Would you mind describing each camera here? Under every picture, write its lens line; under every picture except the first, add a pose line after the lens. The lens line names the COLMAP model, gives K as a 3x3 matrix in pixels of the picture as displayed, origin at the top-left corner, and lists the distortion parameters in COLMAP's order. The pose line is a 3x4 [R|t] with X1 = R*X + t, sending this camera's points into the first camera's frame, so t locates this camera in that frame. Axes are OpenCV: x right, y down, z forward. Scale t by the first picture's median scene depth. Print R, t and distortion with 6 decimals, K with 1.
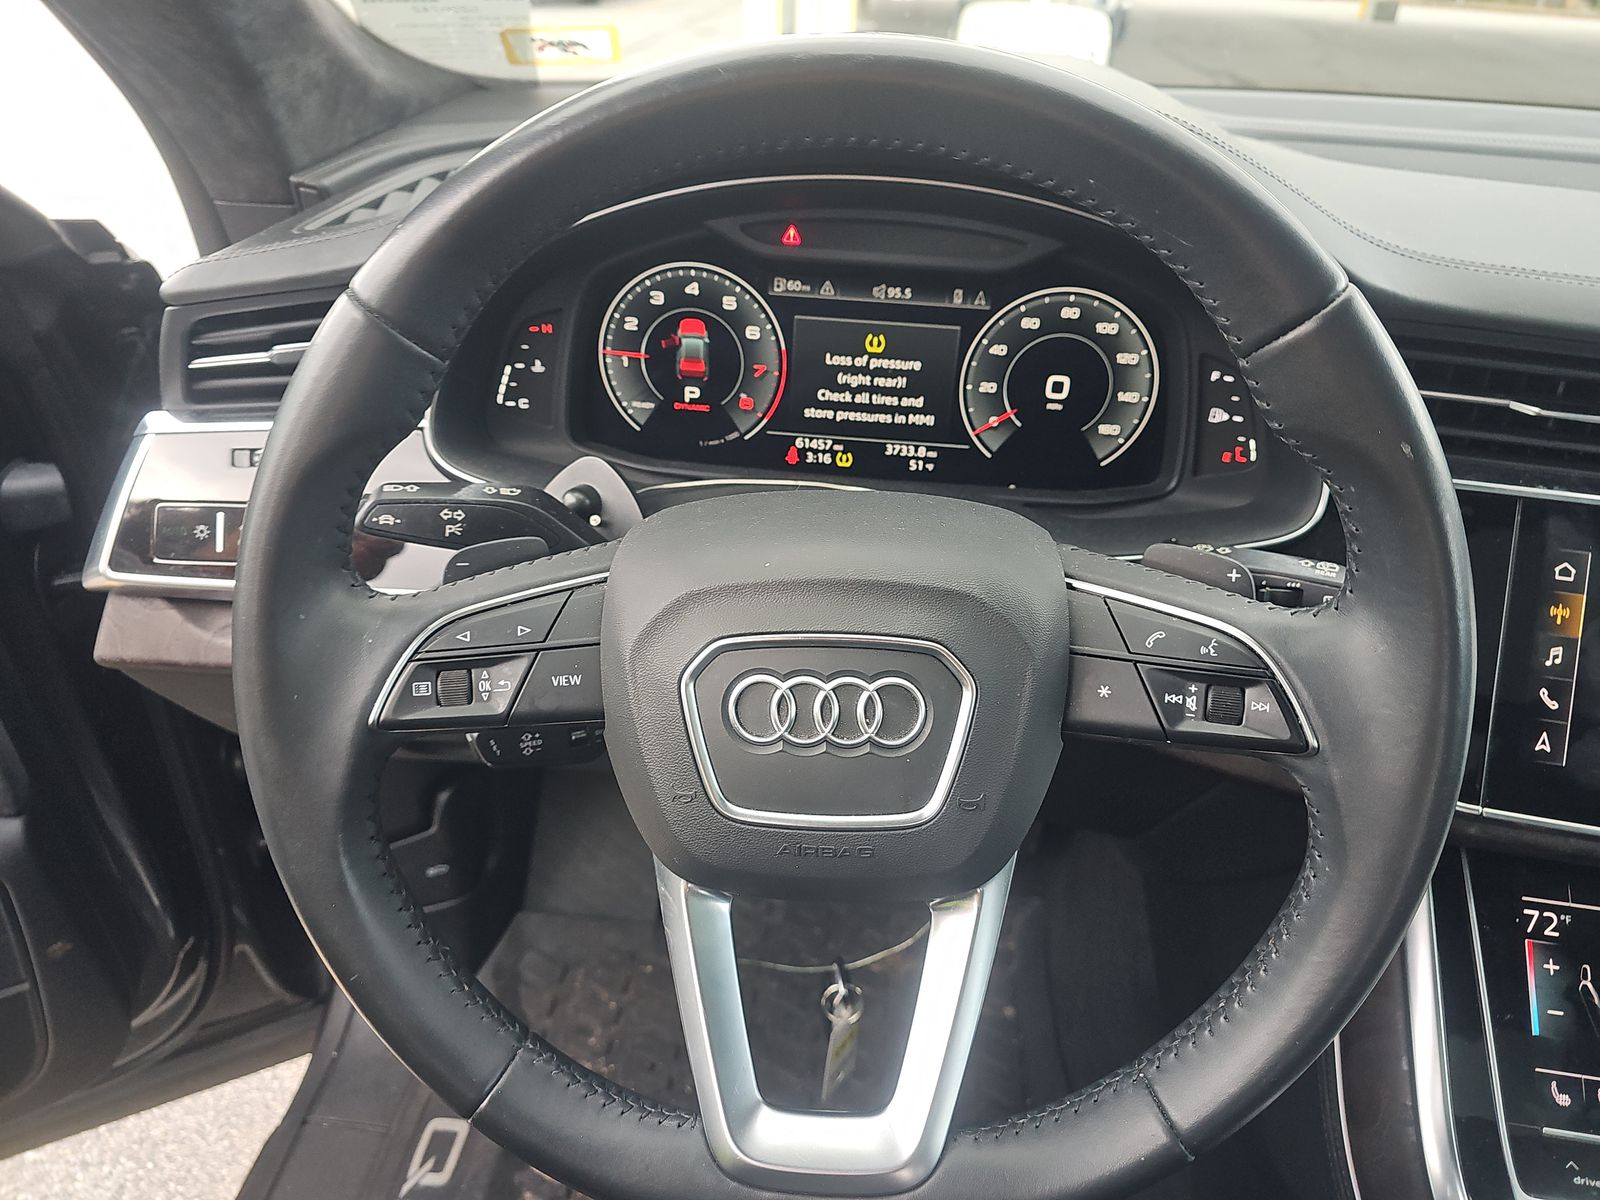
lens RADIAL K [[1057.5, 0, 800.0], [0, 1057.5, 600.0], [0, 0, 1]] dist [0.076490, -0.119168]
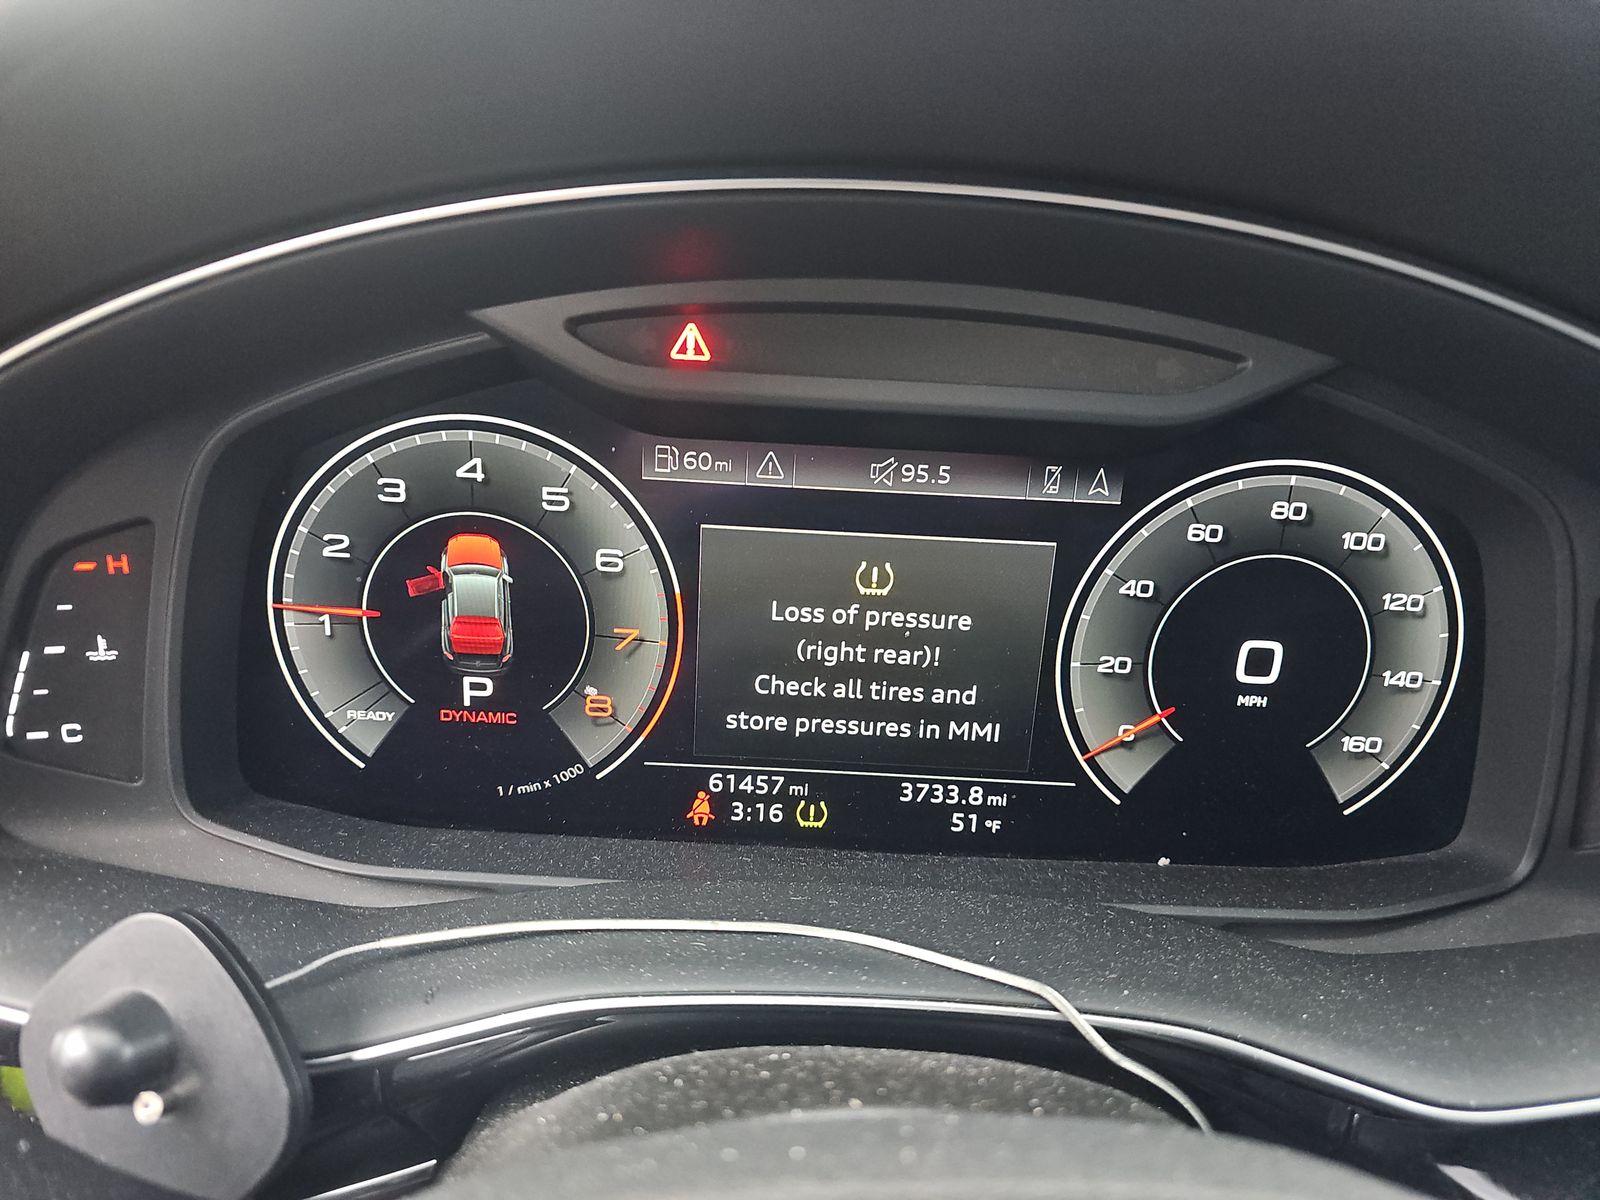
lens RADIAL K [[1057.5, 0, 800.0], [0, 1057.5, 600.0], [0, 0, 1]] dist [0.076490, -0.119168]
pose [[0.995230, -0.023065, 0.094791, -0.006191], [0.037586, 0.987295, -0.154386, -0.159706], [-0.090026, 0.157212, 0.983453, 0.540568]]
